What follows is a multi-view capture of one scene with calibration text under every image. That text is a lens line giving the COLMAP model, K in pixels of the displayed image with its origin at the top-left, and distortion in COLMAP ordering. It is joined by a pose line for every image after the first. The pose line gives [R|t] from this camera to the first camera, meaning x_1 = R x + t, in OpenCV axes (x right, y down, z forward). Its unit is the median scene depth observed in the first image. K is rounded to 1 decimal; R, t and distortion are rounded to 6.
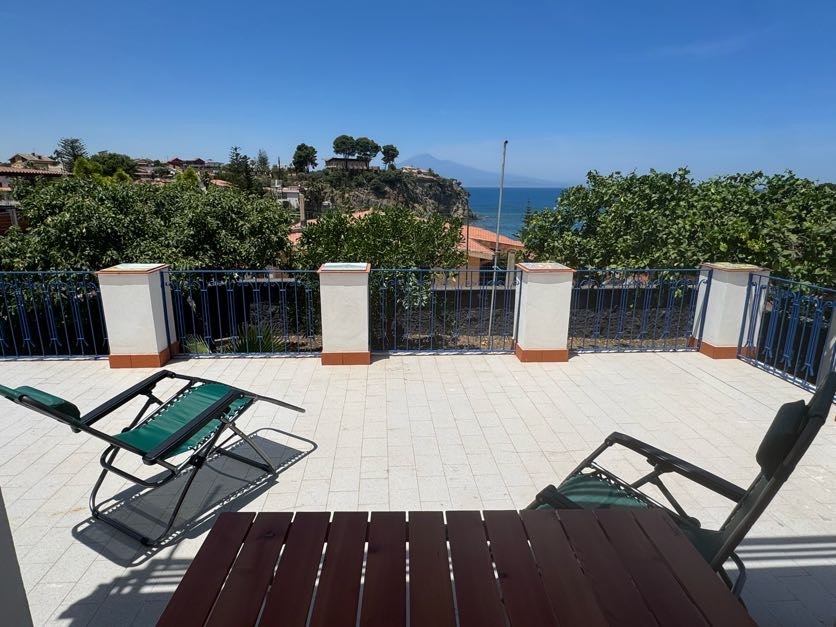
lens RADIAL K [[497.0, 0, 414.2], [0, 497.0, 313.4], [0, 0, 1]] dist [-0.002277, 0.000886]
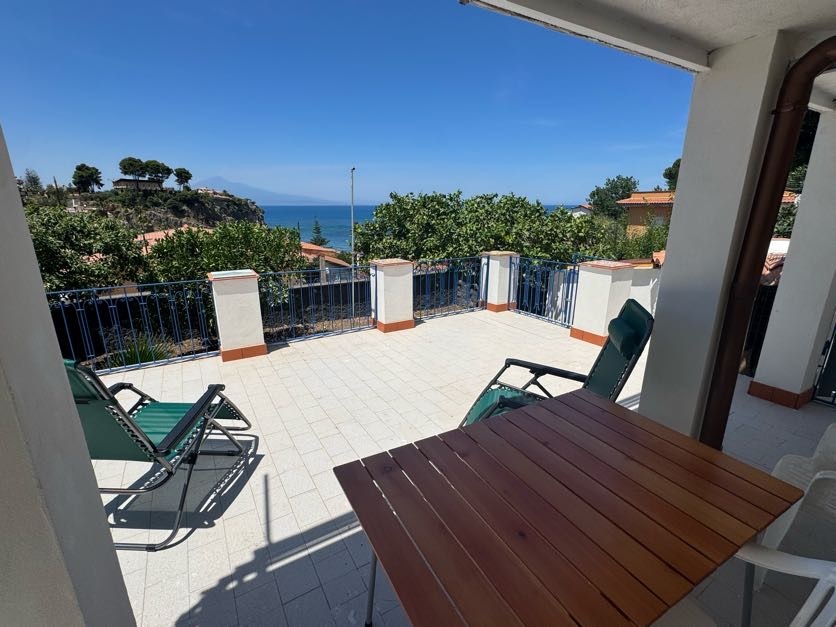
lens RADIAL K [[384.1, 0, 418.0], [0, 384.1, 313.5], [0, 0, 1]] dist [-0.005354, -0.000797]
pose [[0.887386, -0.129946, 0.442335, -0.143346], [0.118533, 0.991509, 0.053485, -0.000063], [-0.445529, 0.004970, 0.895253, 0.016667]]
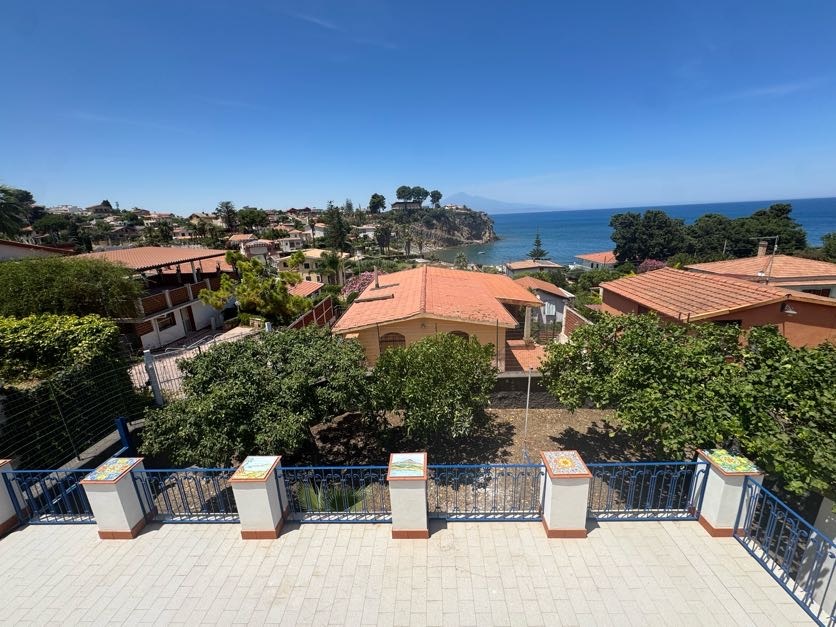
lens RADIAL K [[348.2, 0, 418.0], [0, 348.2, 313.5], [0, 0, 1]] dist [-0.003139, -0.000359]
pose [[0.993517, -0.028677, -0.110005, -0.000138], [0.030532, 0.999418, 0.015215, -0.442831], [0.109505, -0.018475, 0.993815, 0.084326]]
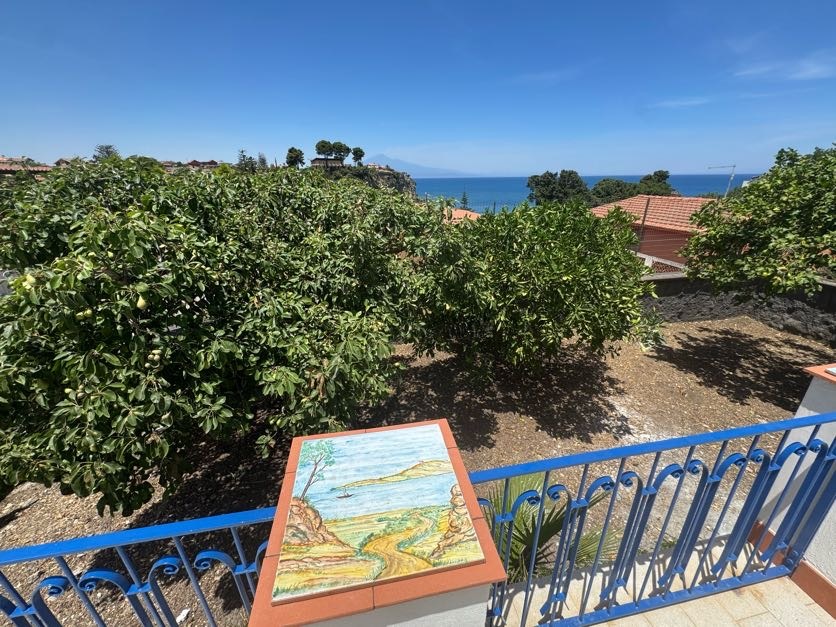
lens RADIAL K [[333.7, 0, 420.2], [0, 333.7, 311.5], [0, 0, 1]] dist [-0.003682, 0.000110]
pose [[0.992146, -0.062820, 0.108163, -0.471418], [0.048204, 0.989970, 0.132803, -0.178476], [-0.115421, -0.126546, 0.985223, 0.709558]]
